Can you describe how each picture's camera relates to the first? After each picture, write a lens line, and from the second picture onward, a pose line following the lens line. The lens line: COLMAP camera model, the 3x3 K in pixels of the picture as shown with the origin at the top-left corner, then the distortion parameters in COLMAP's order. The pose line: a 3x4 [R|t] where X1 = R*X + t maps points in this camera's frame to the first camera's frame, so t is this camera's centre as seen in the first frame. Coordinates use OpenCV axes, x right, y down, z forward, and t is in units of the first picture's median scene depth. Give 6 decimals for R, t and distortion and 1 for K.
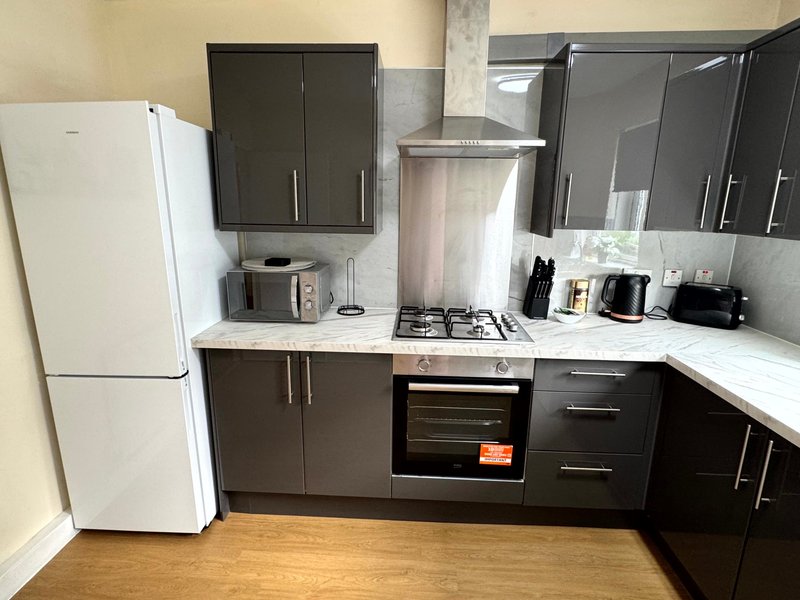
lens RADIAL K [[421.6, 0, 395.9], [0, 421.6, 302.8], [0, 0, 1]] dist [-0.005678, 0.000335]
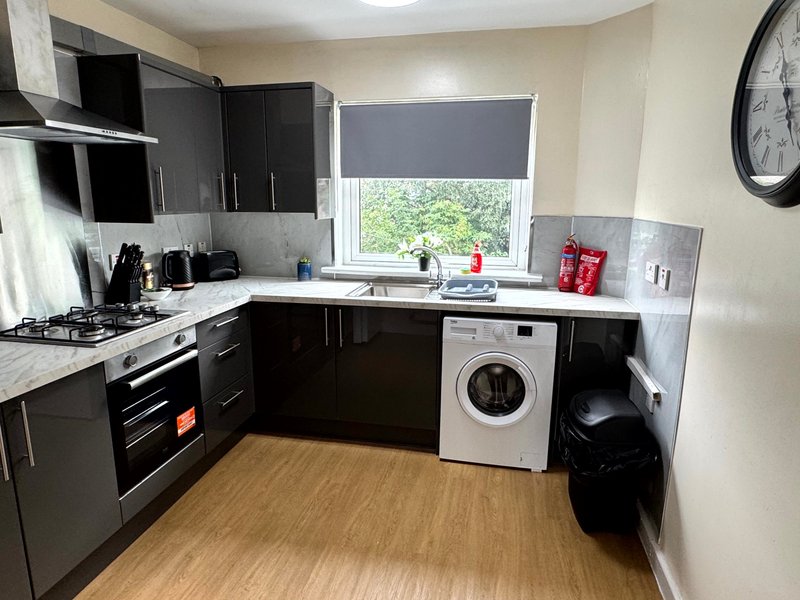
lens RADIAL K [[503.3, 0, 397.4], [0, 503.3, 300.8], [0, 0, 1]] dist [-0.004348, 0.003698]
pose [[0.147353, -0.210164, 0.966498, -0.880901], [0.221568, 0.959345, 0.174828, -0.047143], [-0.963947, 0.188384, 0.187928, 0.165425]]
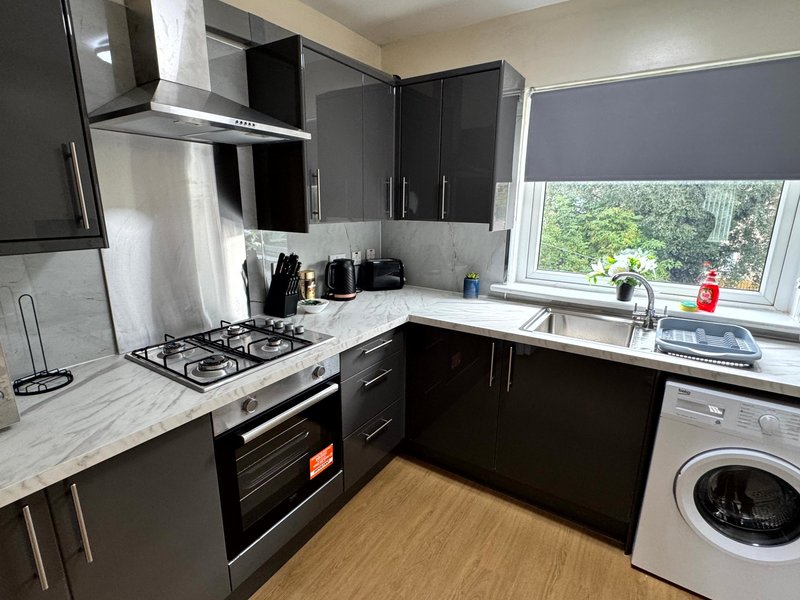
lens RADIAL K [[397.5, 0, 394.7], [0, 397.5, 301.7], [0, 0, 1]] dist [-0.003230, -0.000325]
pose [[0.501042, -0.217397, 0.837672, -0.360923], [0.192483, 0.971683, 0.137046, -0.086533], [-0.843746, 0.092572, 0.528700, 0.344655]]
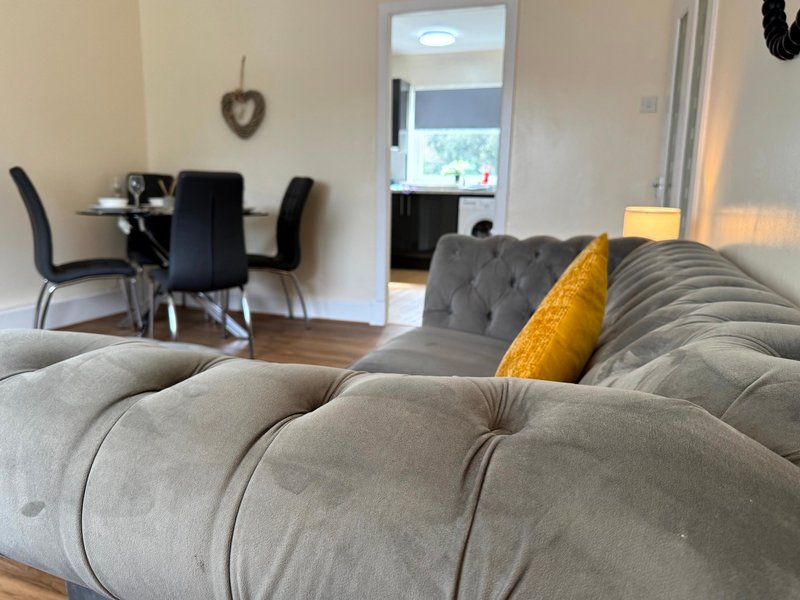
lens RADIAL K [[609.2, 0, 400.4], [0, 609.2, 311.9], [0, 0, 1]] dist [0.045488, -0.061903]
pose [[0.287903, -0.190567, 0.938507, -2.991404], [0.200015, 0.970354, 0.135676, 0.378755], [-0.936539, 0.148654, 0.317484, -0.378380]]
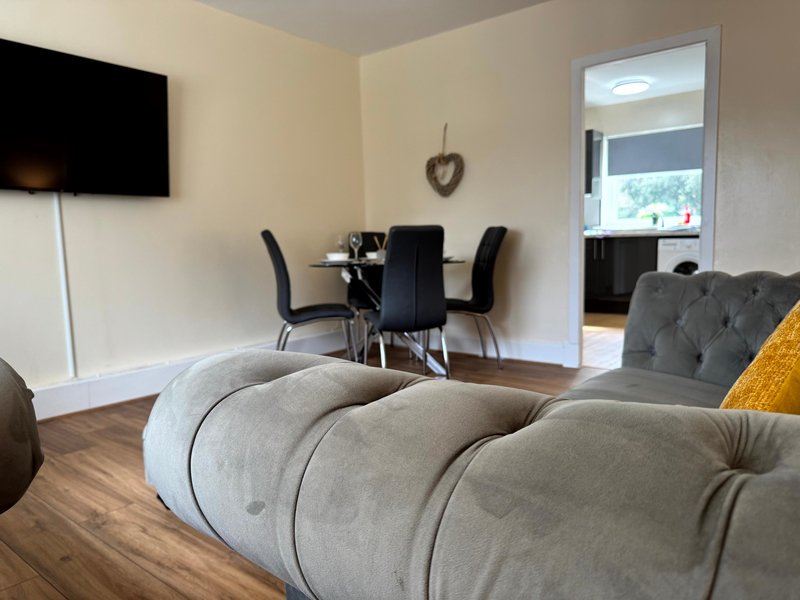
lens RADIAL K [[568.4, 0, 397.1], [0, 568.4, 305.6], [0, 0, 1]] dist [0.045011, -0.060850]
pose [[0.580424, -0.113135, 0.806417, -2.974749], [0.216142, 0.976185, -0.018617, 0.390966], [-0.785105, 0.185106, 0.591054, -0.364016]]
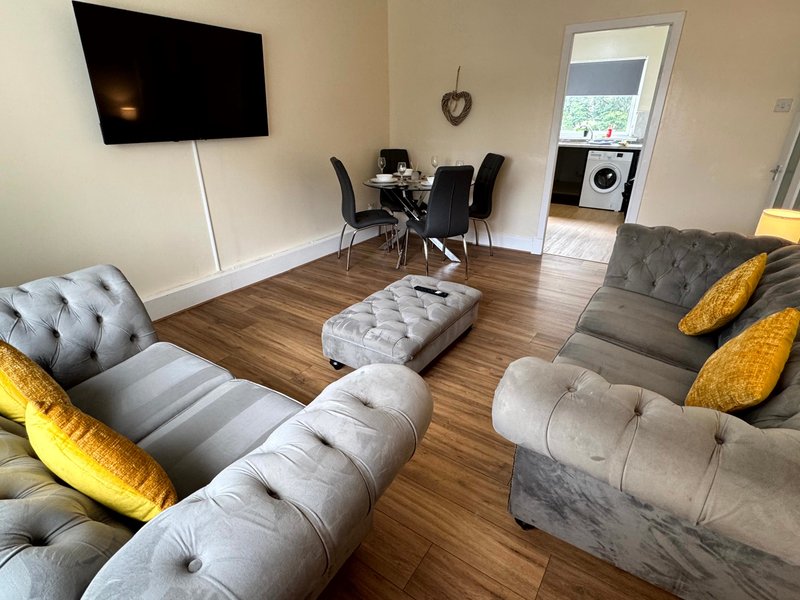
lens RADIAL K [[415.2, 0, 396.1], [0, 415.2, 297.5], [0, 0, 1]] dist [0.001672, -0.000199]
pose [[0.509150, -0.359198, 0.782140, -3.251501], [0.201211, 0.933243, 0.297610, 0.083307], [-0.836828, 0.005848, 0.547435, -0.199515]]
